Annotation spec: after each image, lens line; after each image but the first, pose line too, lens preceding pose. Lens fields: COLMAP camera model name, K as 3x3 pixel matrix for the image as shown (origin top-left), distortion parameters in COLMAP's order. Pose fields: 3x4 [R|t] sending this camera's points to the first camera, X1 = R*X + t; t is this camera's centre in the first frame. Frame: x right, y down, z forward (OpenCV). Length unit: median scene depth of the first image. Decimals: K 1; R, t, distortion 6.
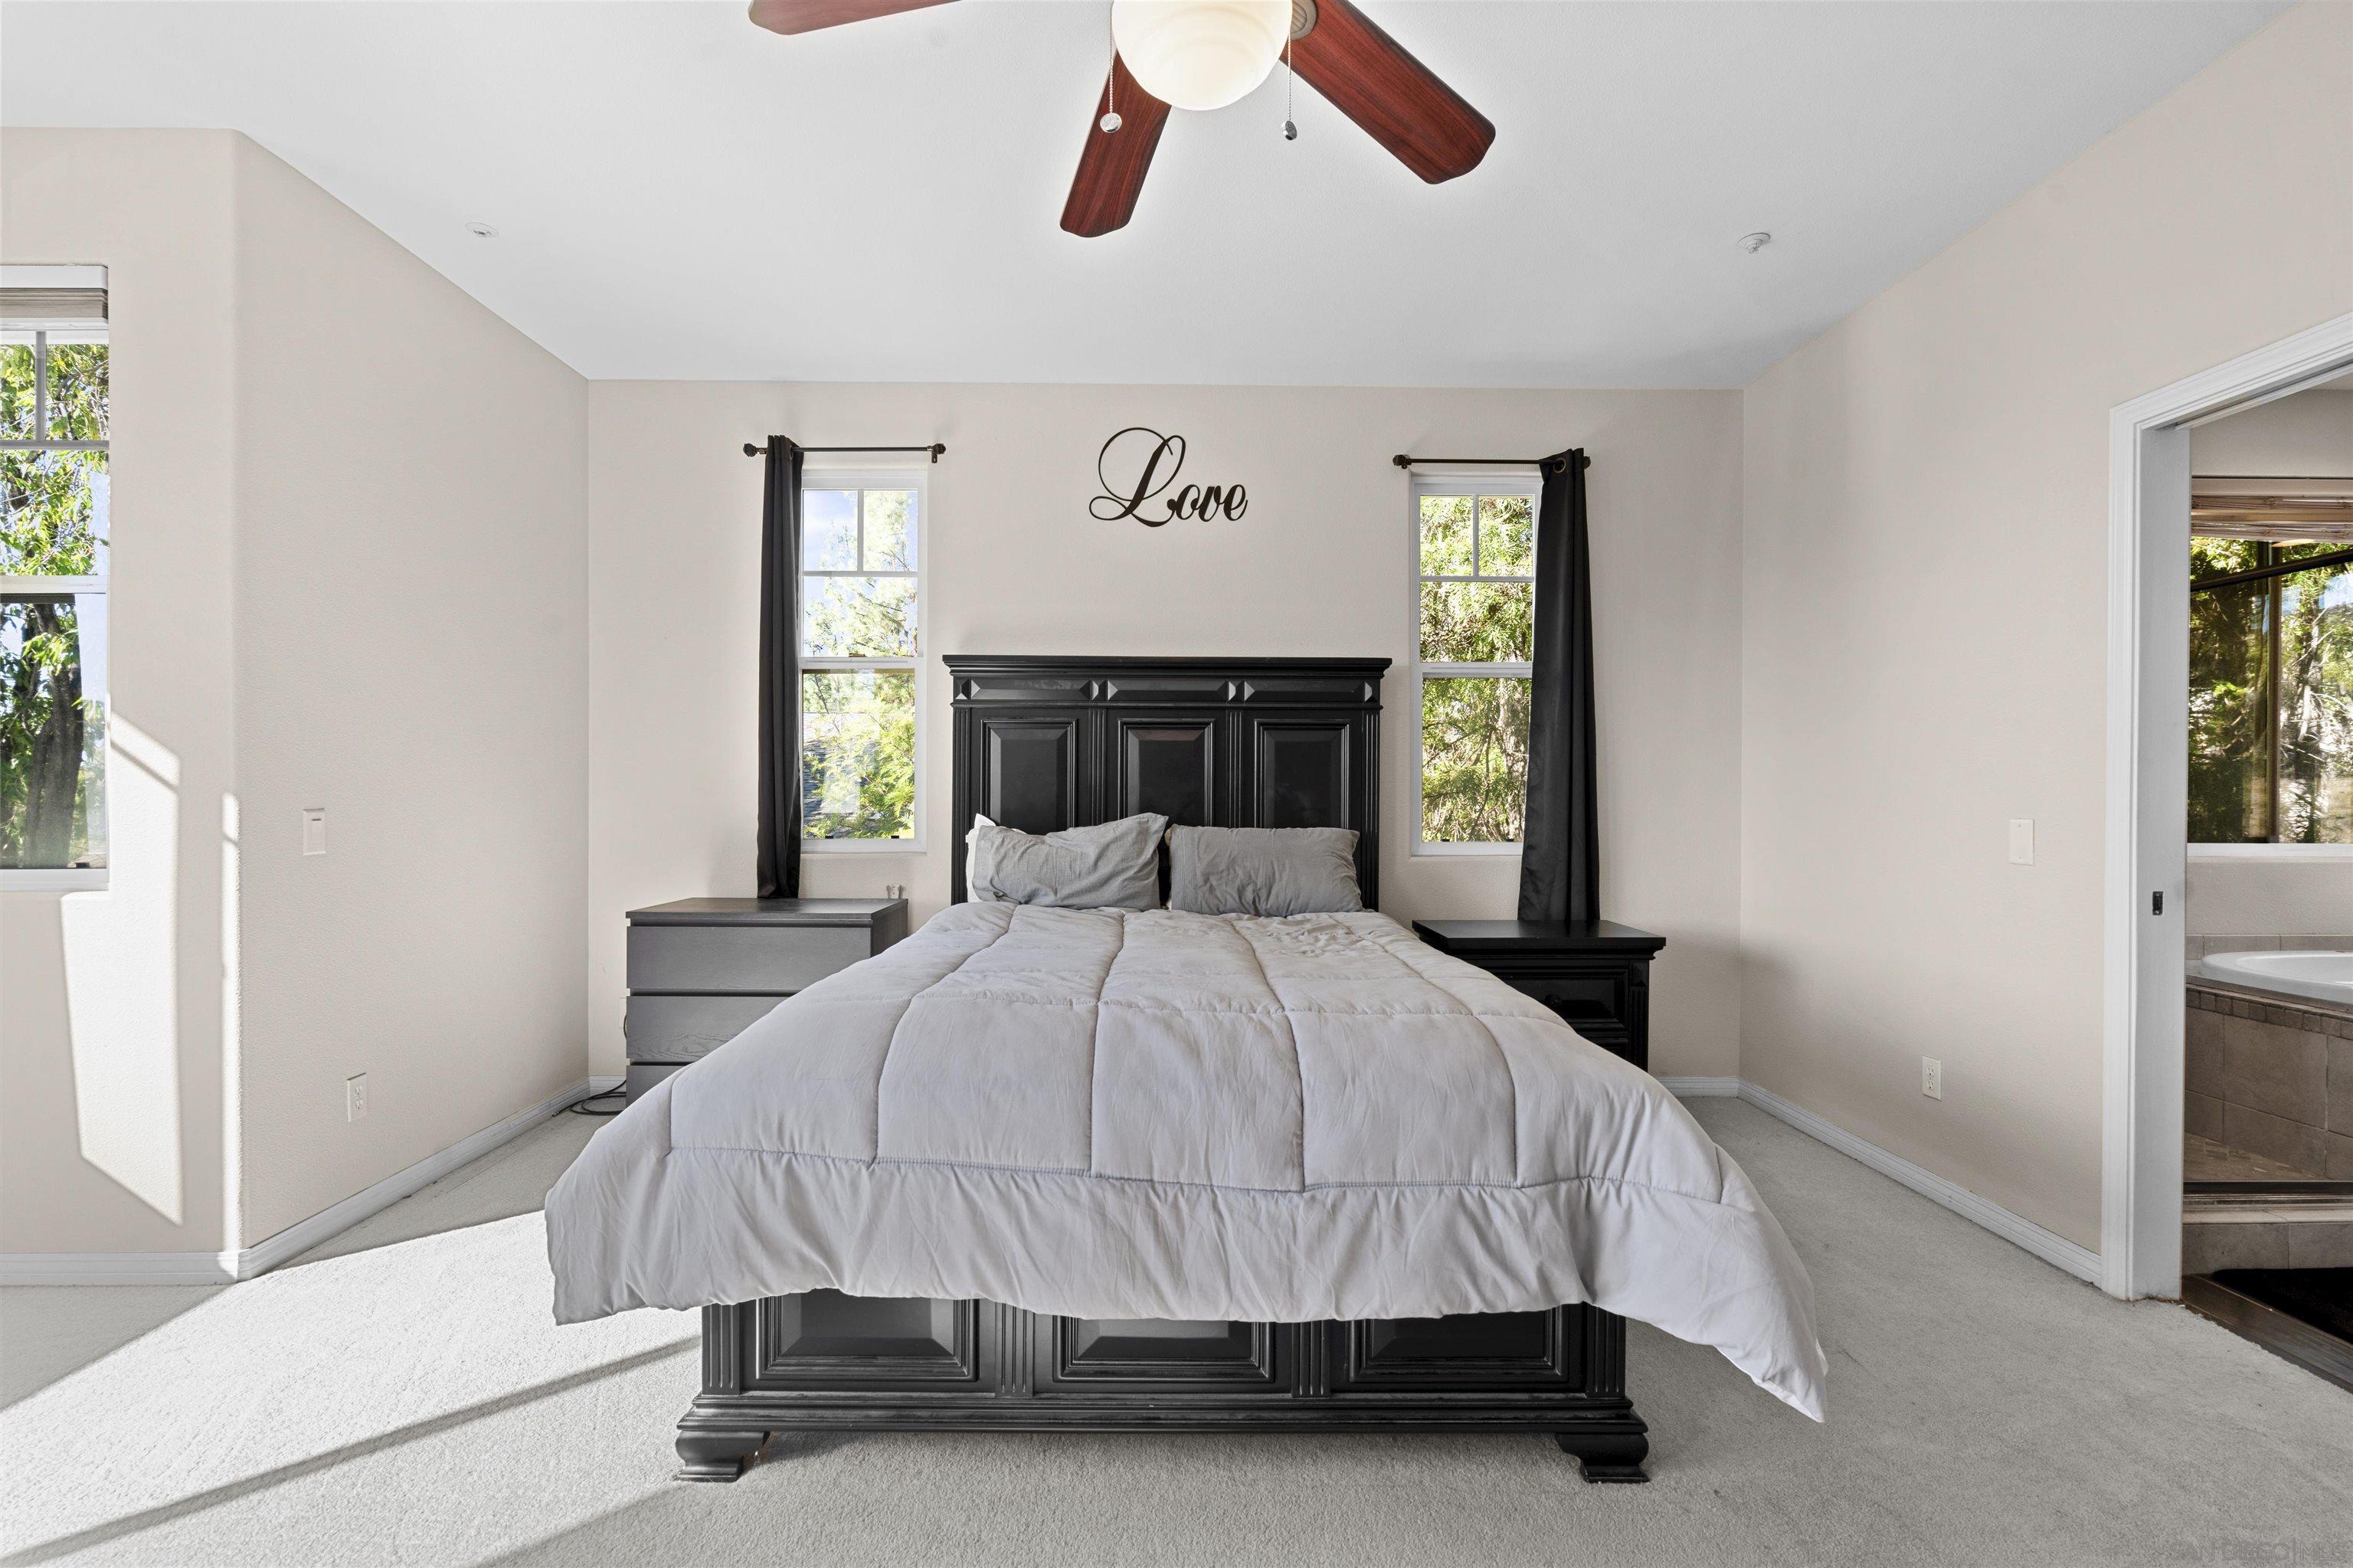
lens RADIAL K [[1056.2, 0, 1173.9], [0, 1056.2, 794.0], [0, 0, 1]] dist [-0.002812, 0.000252]
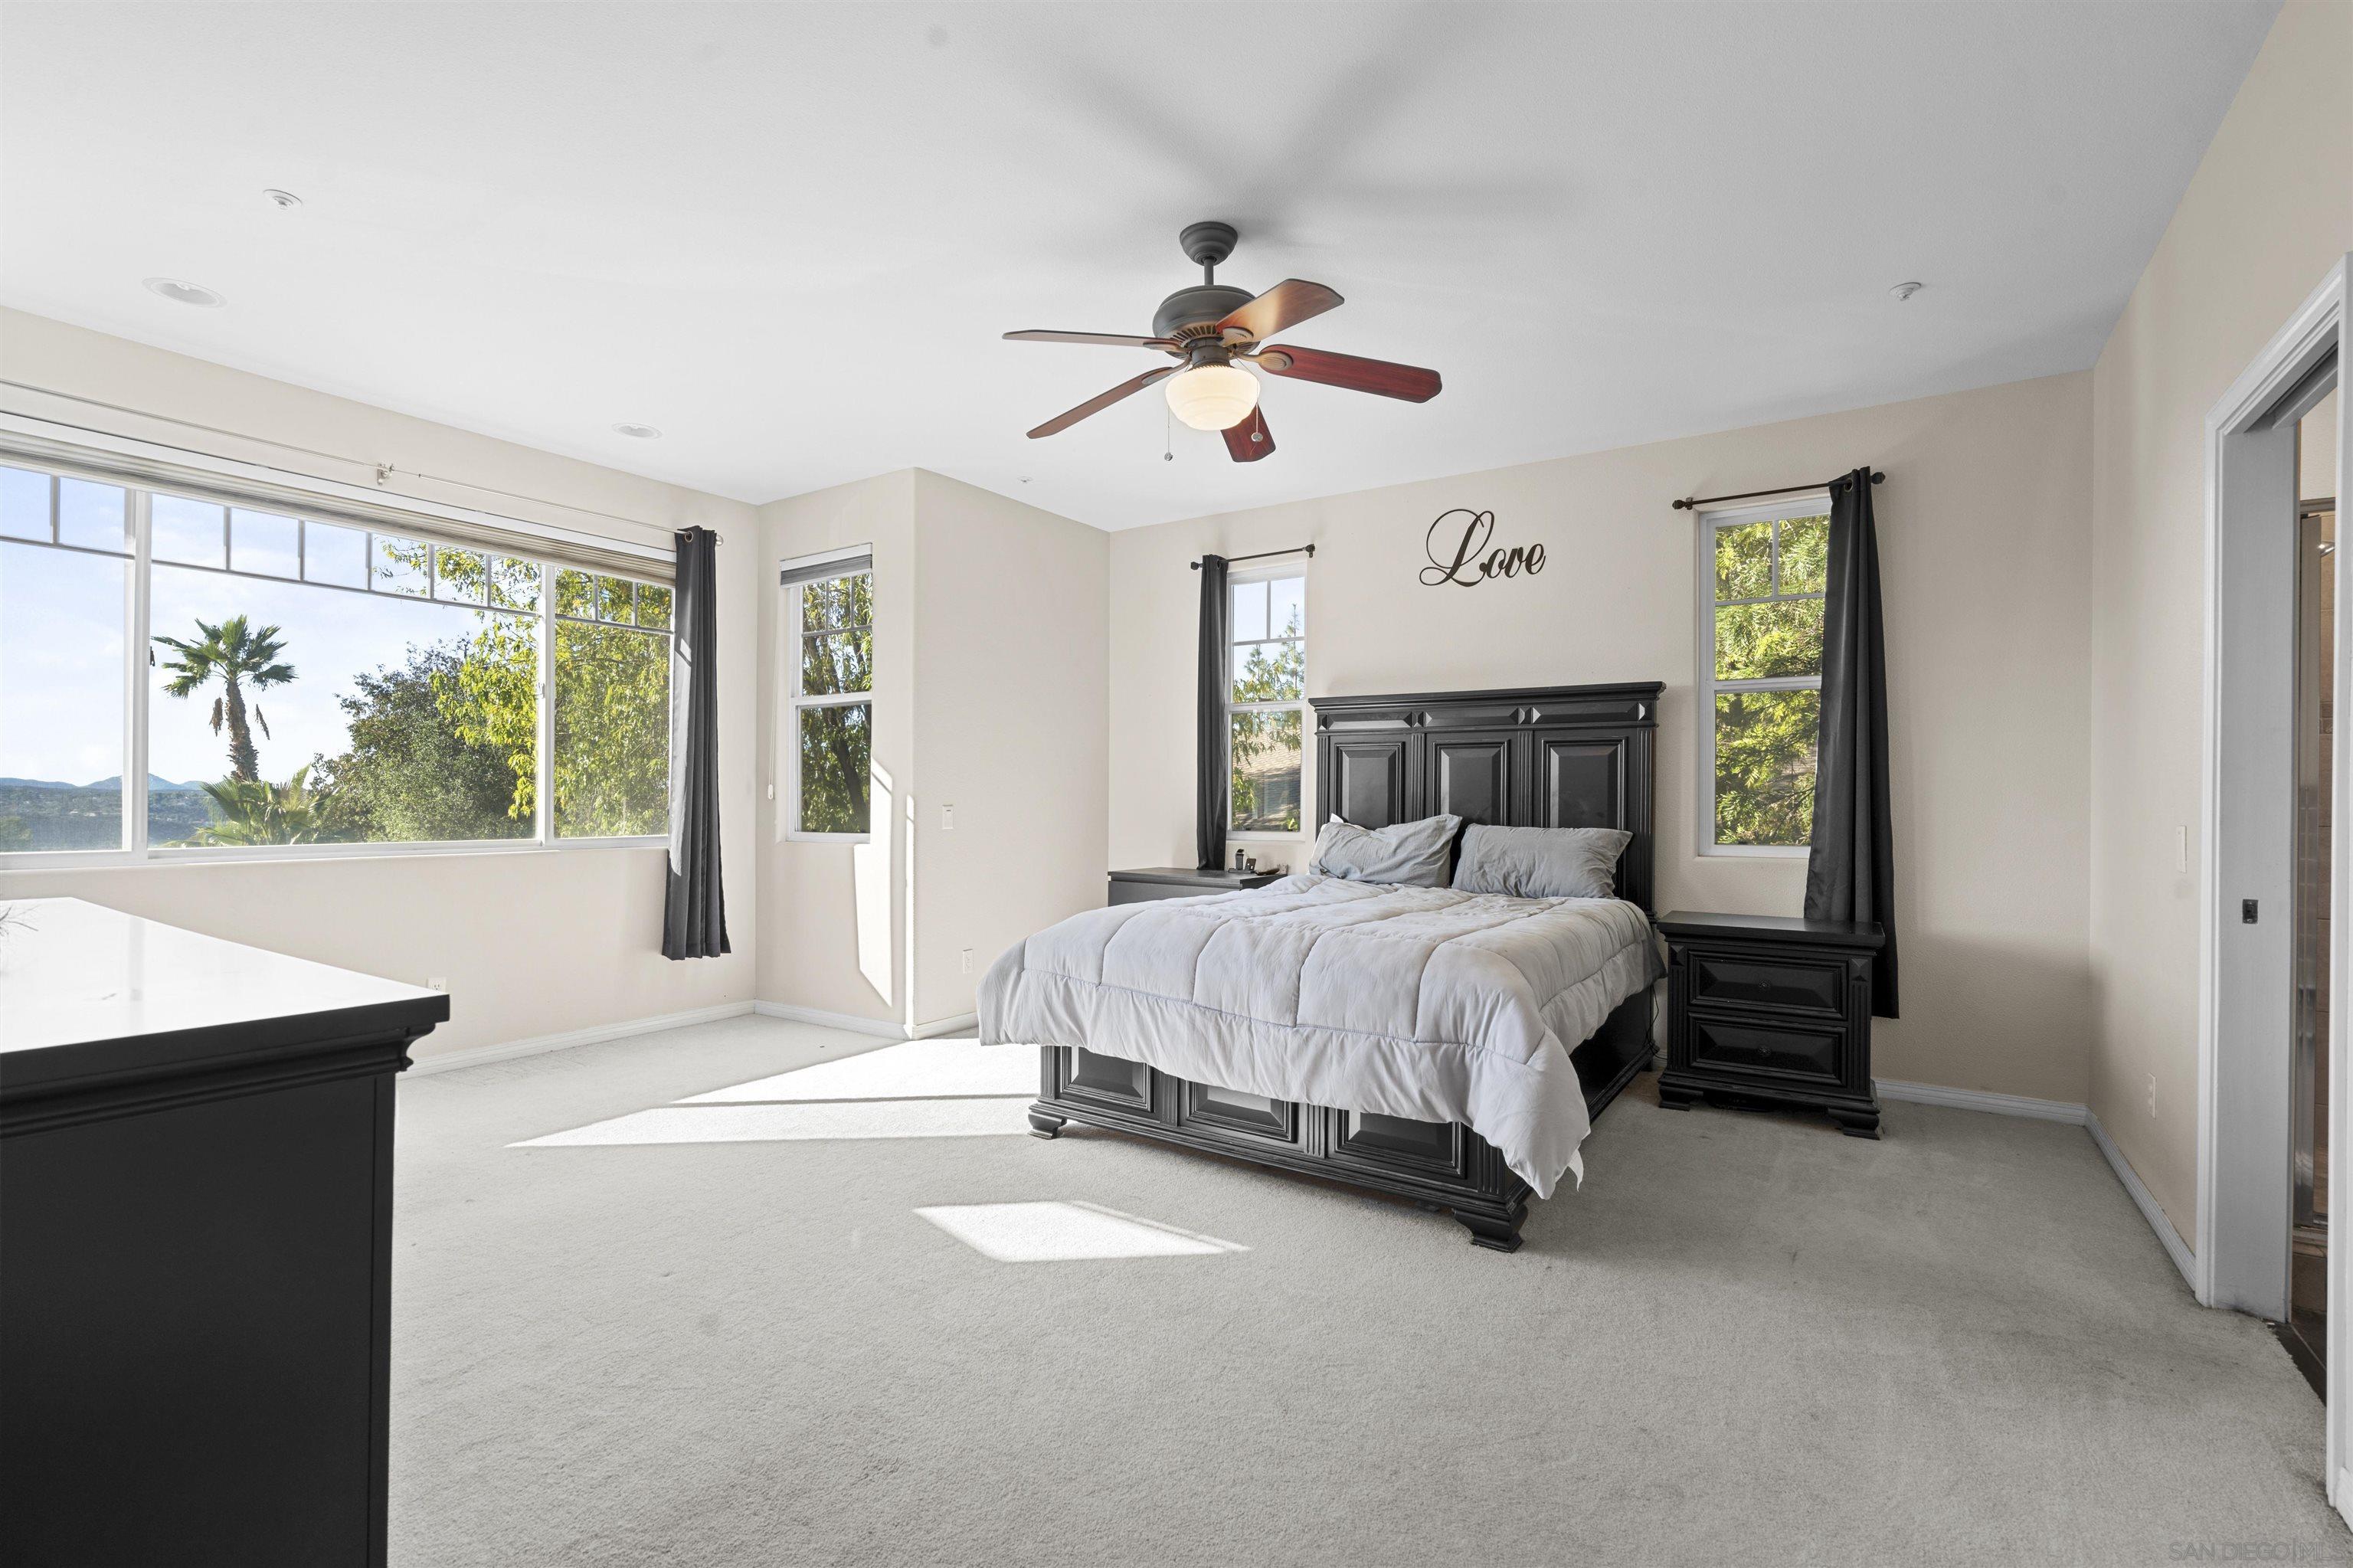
lens RADIAL K [[1056.2, 0, 1173.9], [0, 1056.2, 794.0], [0, 0, 1]] dist [-0.002812, 0.000252]
pose [[0.825932, 0.000373, -0.563769, 0.438670], [-0.004415, 0.999973, -0.005807, 0.002560], [0.563752, 0.007285, 0.825912, -0.255132]]
